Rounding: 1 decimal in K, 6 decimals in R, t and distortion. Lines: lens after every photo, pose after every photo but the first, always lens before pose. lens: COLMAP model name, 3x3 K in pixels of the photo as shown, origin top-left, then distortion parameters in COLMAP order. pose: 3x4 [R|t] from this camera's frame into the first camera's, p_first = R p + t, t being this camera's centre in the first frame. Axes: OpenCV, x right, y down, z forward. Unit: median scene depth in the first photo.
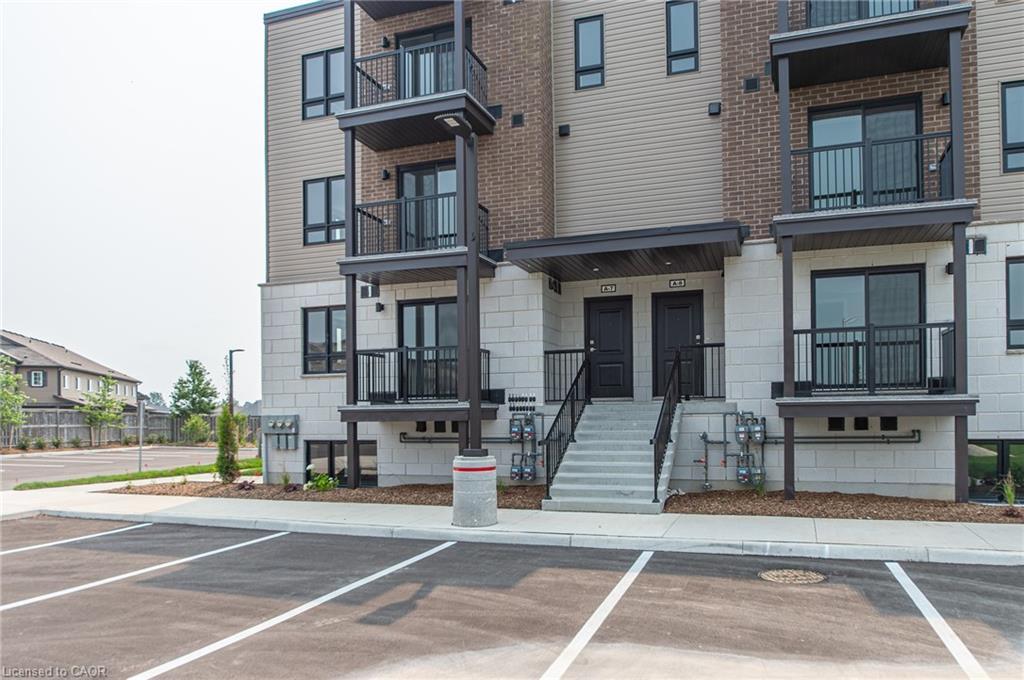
lens RADIAL K [[727.0, 0, 507.4], [0, 727.0, 346.2], [0, 0, 1]] dist [-0.011992, -0.006338]
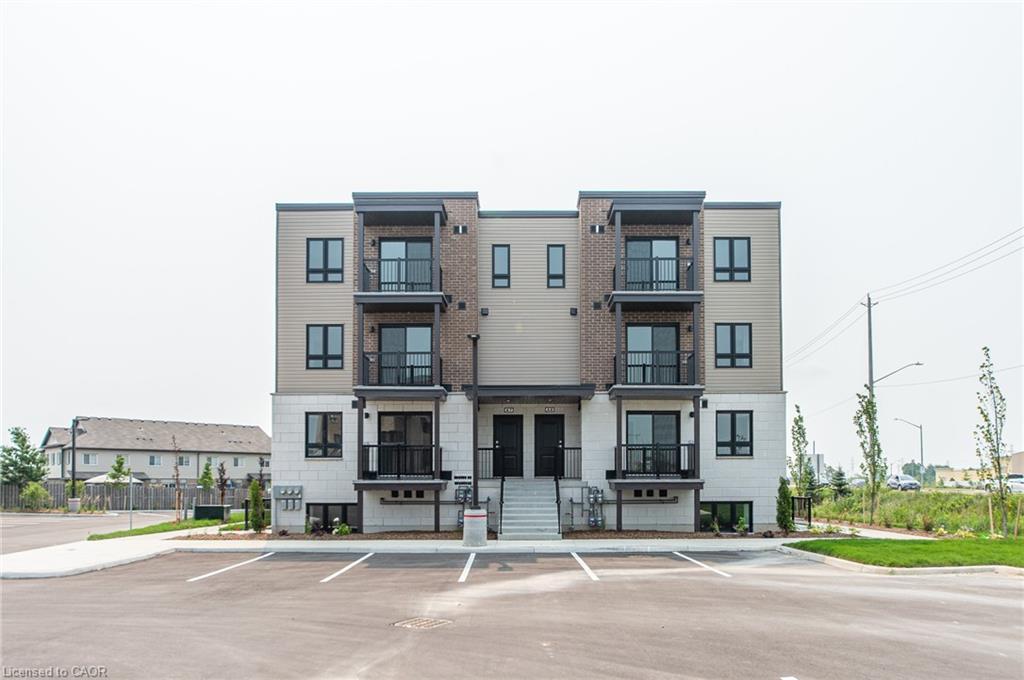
lens RADIAL K [[727.0, 0, 503.2], [0, 727.0, 341.2], [0, 0, 1]] dist [-0.011992, -0.006338]
pose [[0.946926, 0.070571, 0.313611, -0.421667], [-0.038261, 0.993413, -0.108016, -0.058279], [-0.319167, 0.090284, 0.943388, -0.598935]]
